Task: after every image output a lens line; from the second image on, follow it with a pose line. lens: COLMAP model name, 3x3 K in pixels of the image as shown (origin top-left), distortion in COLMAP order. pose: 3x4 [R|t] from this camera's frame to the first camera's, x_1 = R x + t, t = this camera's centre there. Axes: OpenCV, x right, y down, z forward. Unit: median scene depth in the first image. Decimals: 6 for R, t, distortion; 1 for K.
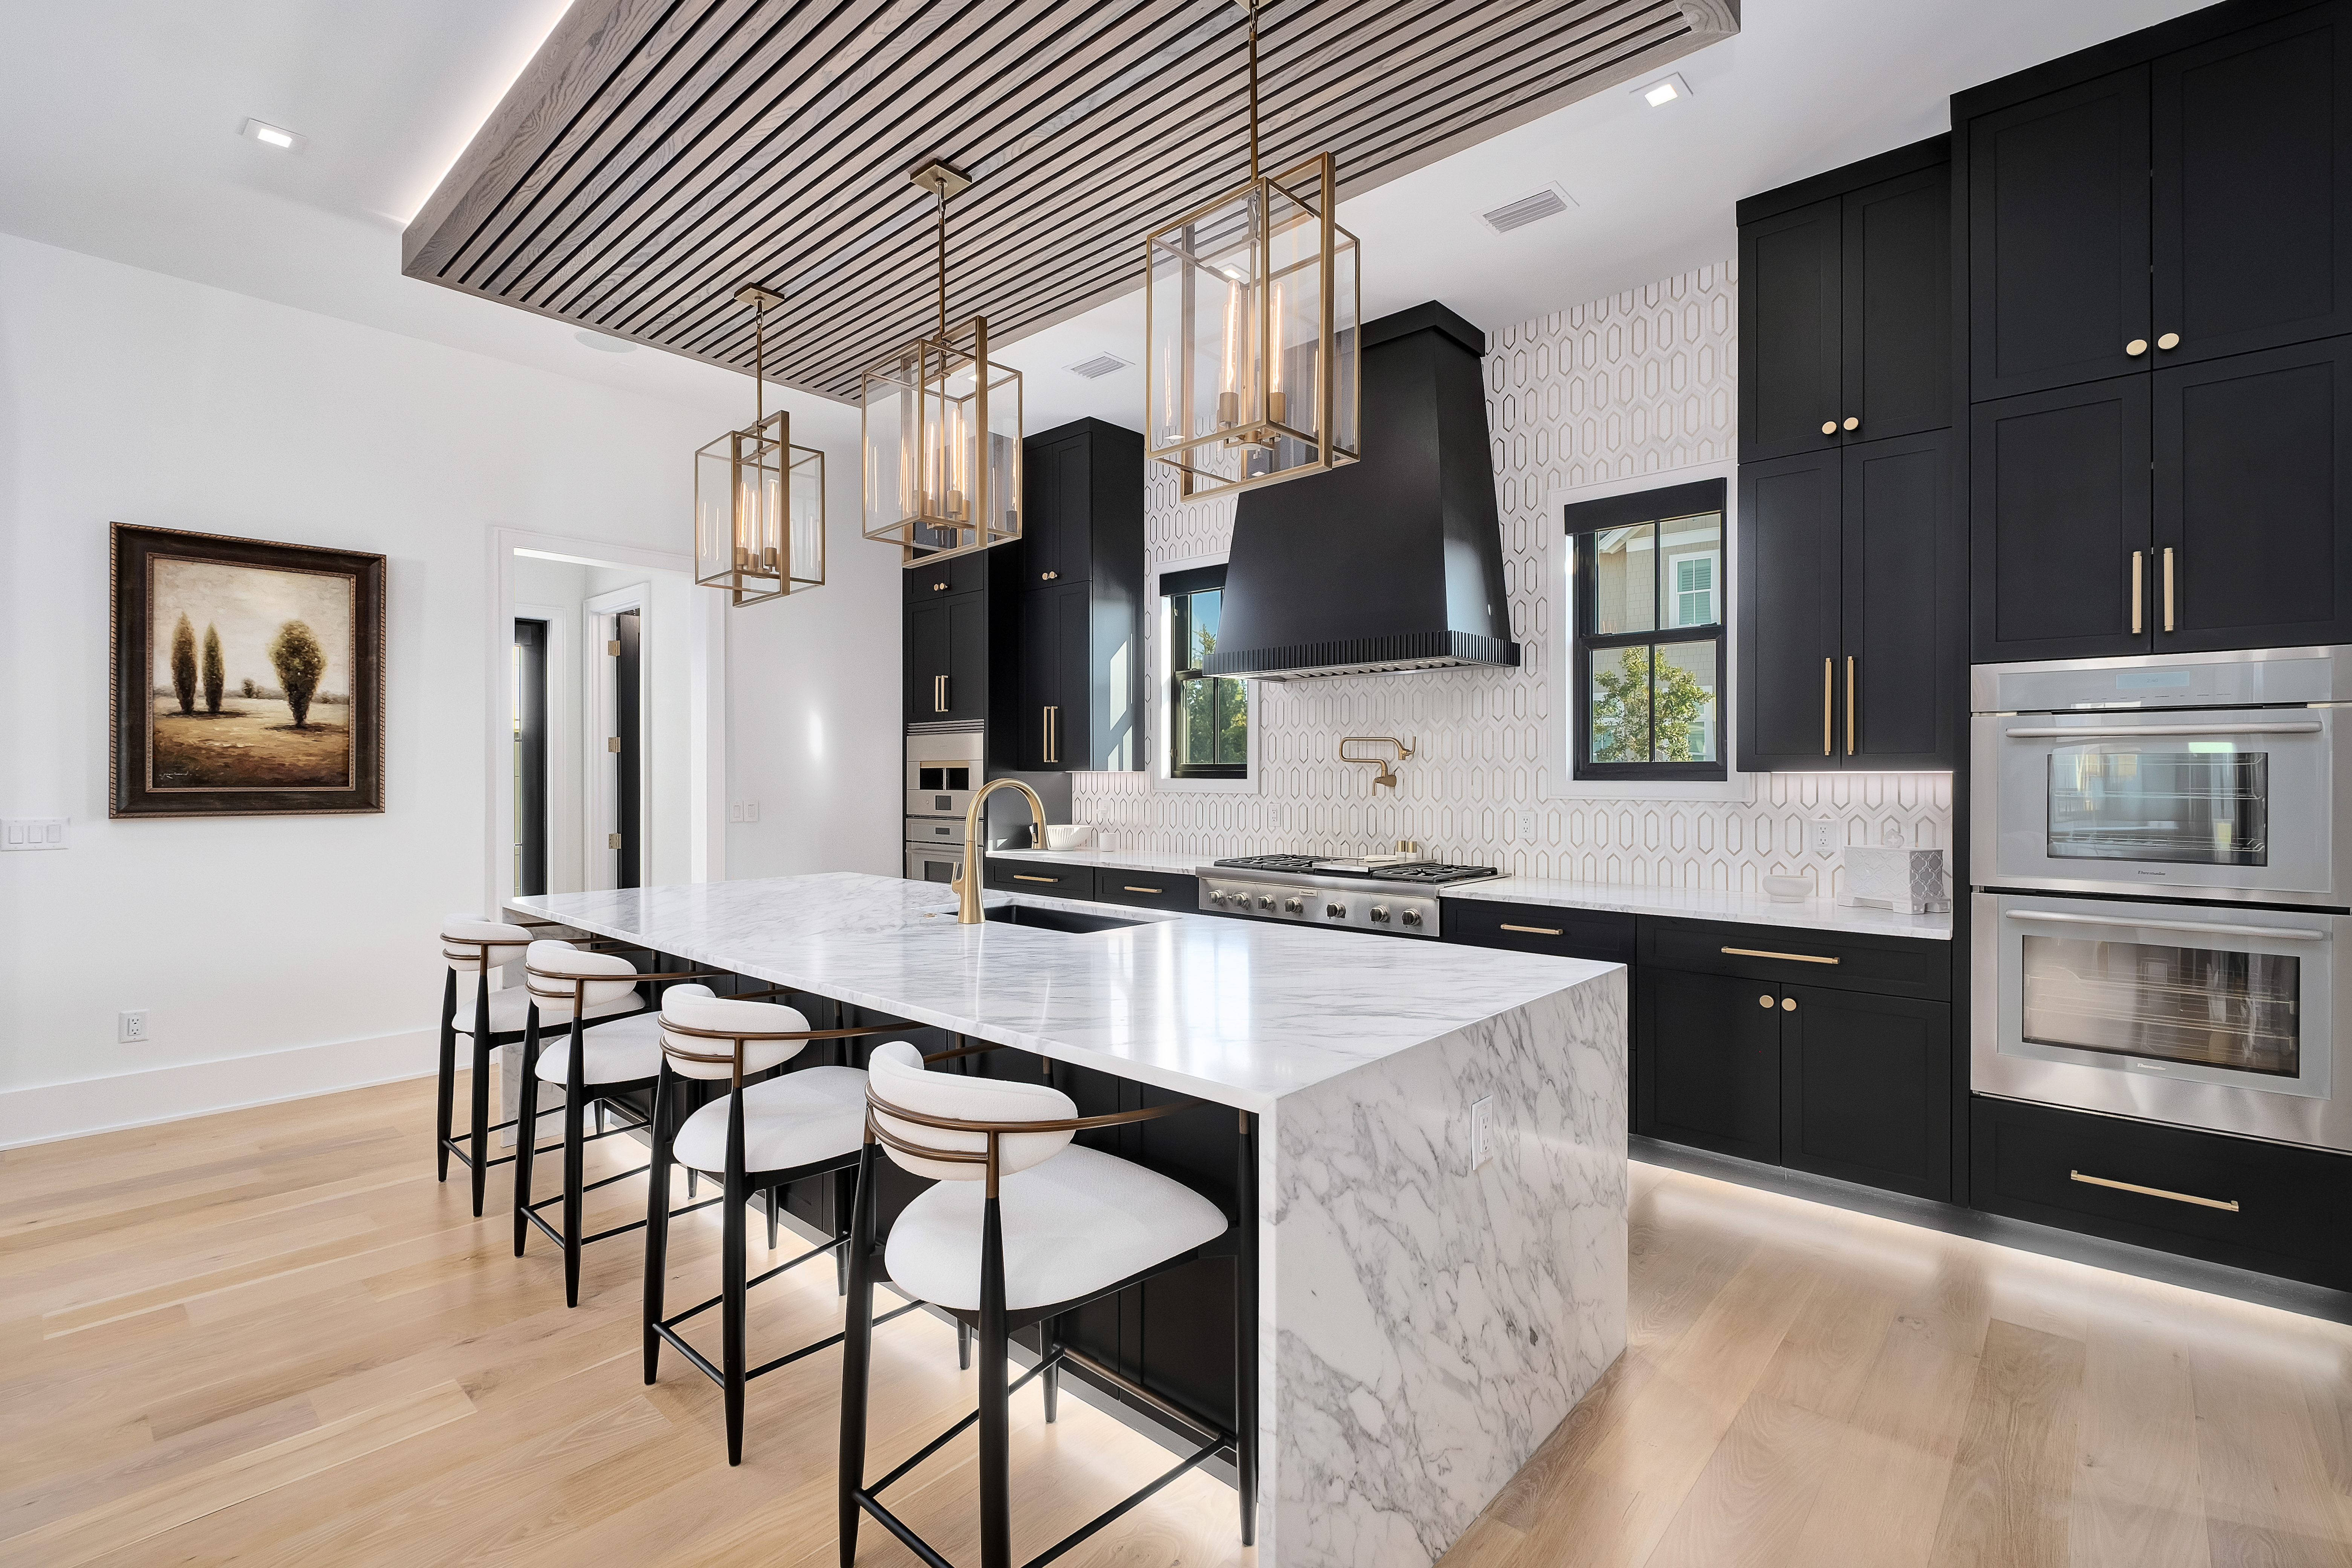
lens RADIAL K [[1029.2, 0, 1178.2], [0, 1029.2, 772.0], [0, 0, 1]] dist [0.010176, -0.000451]
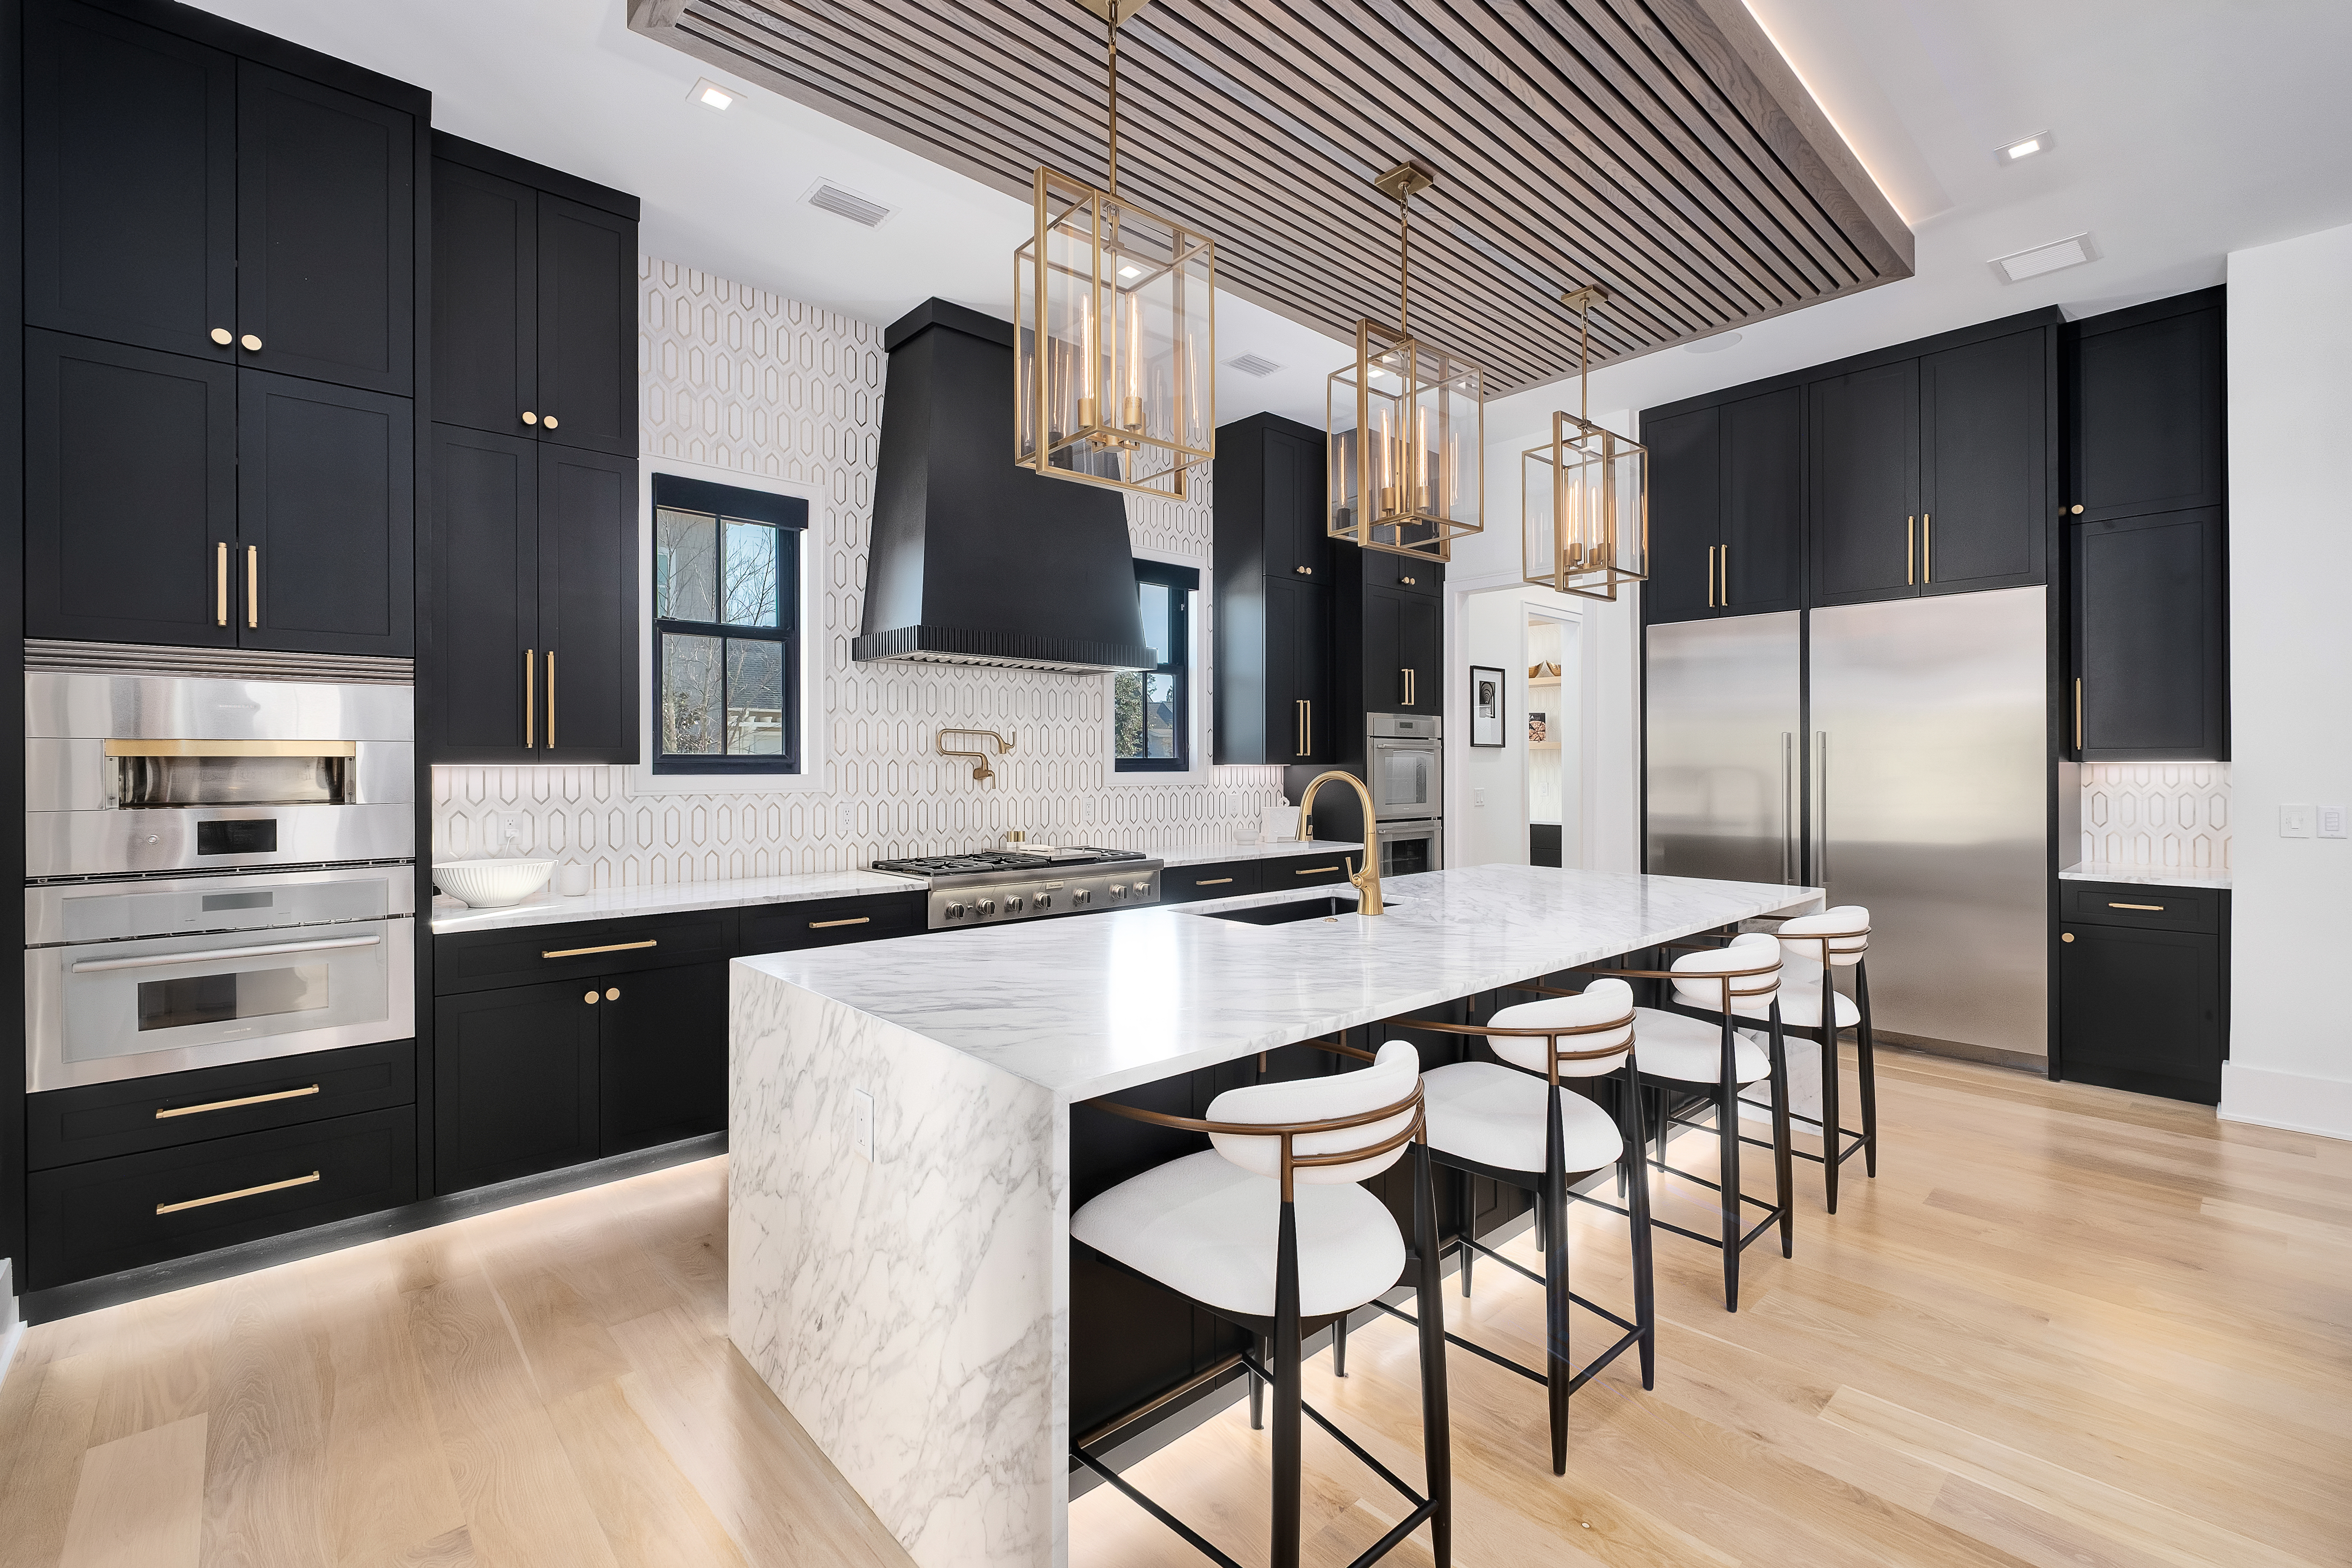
lens RADIAL K [[1020.0, 0, 1226.0], [0, 1020.0, 773.4], [0, 0, 1]] dist [0.002825, 0.000220]
pose [[0.088555, -0.007176, 0.996045, -0.769666], [0.000841, 0.999974, 0.007129, 0.001089], [-0.996071, 0.000207, 0.088559, 0.674247]]
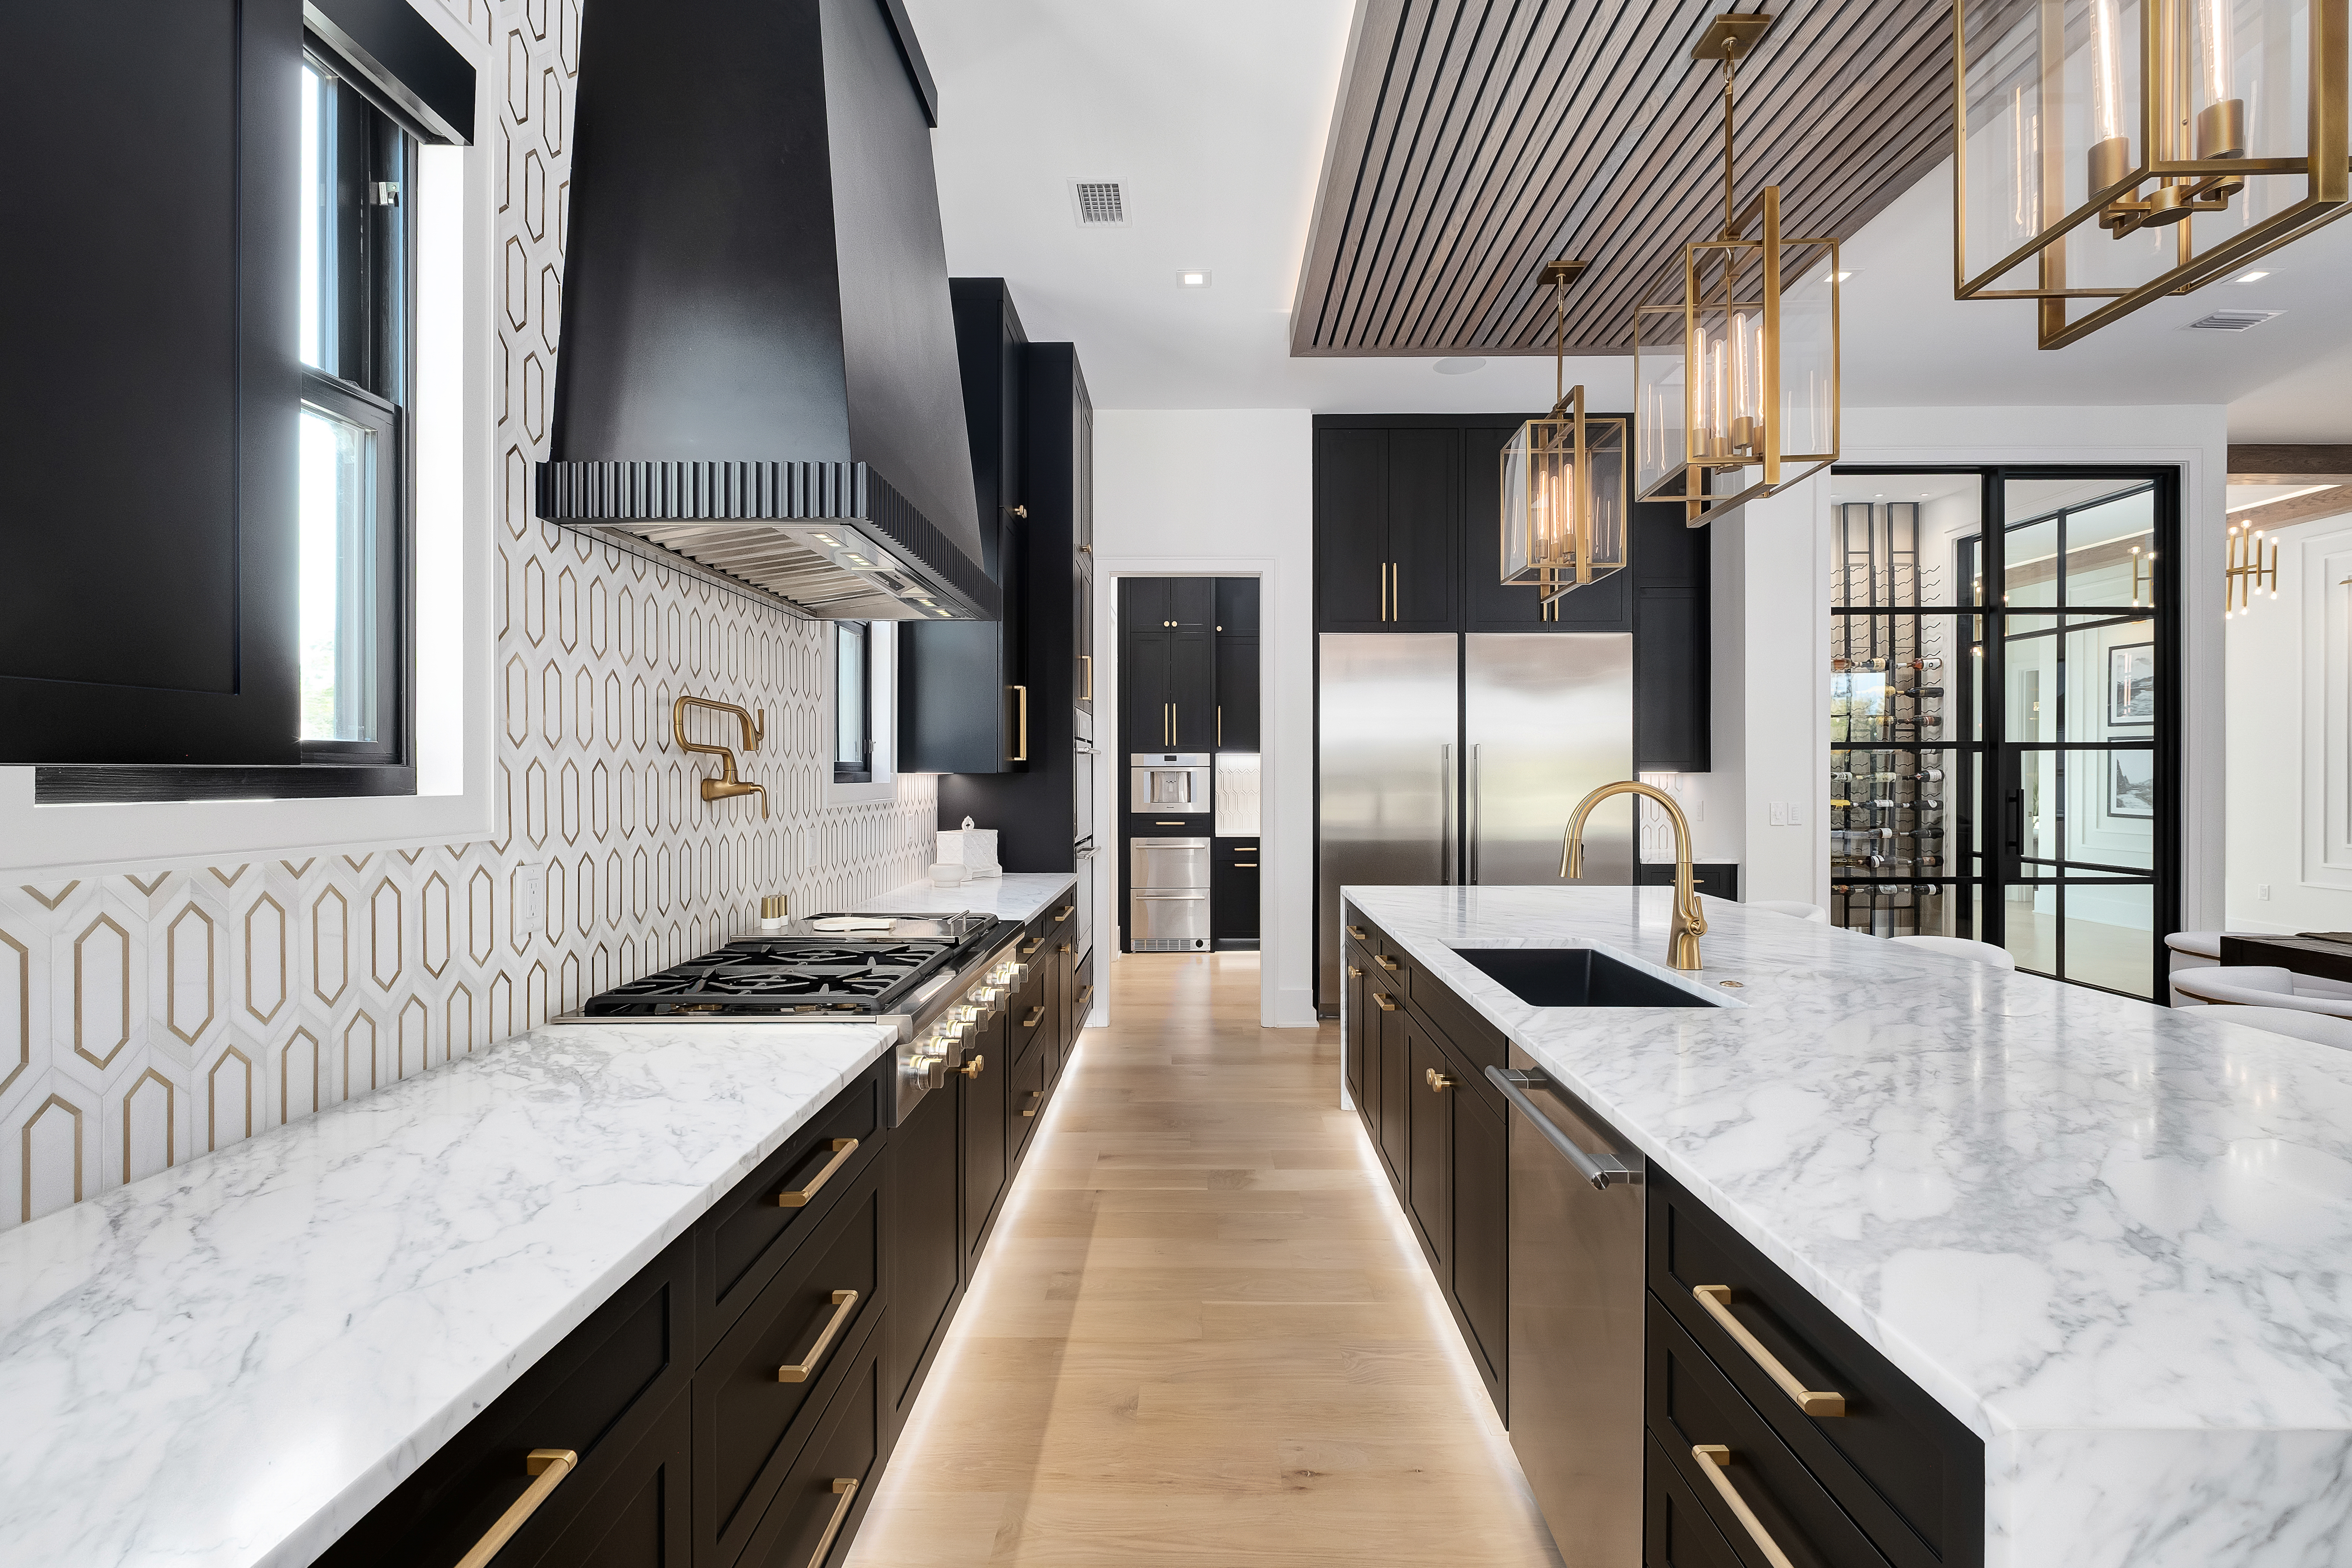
lens RADIAL K [[1020.0, 0, 1226.0], [0, 1020.0, 773.4], [0, 0, 1]] dist [0.002825, 0.000220]
pose [[-0.680776, -0.006052, 0.732467, -0.337116], [-0.004078, 0.999982, 0.004472, -0.002085], [-0.732480, 0.000057, -0.680788, 1.157245]]
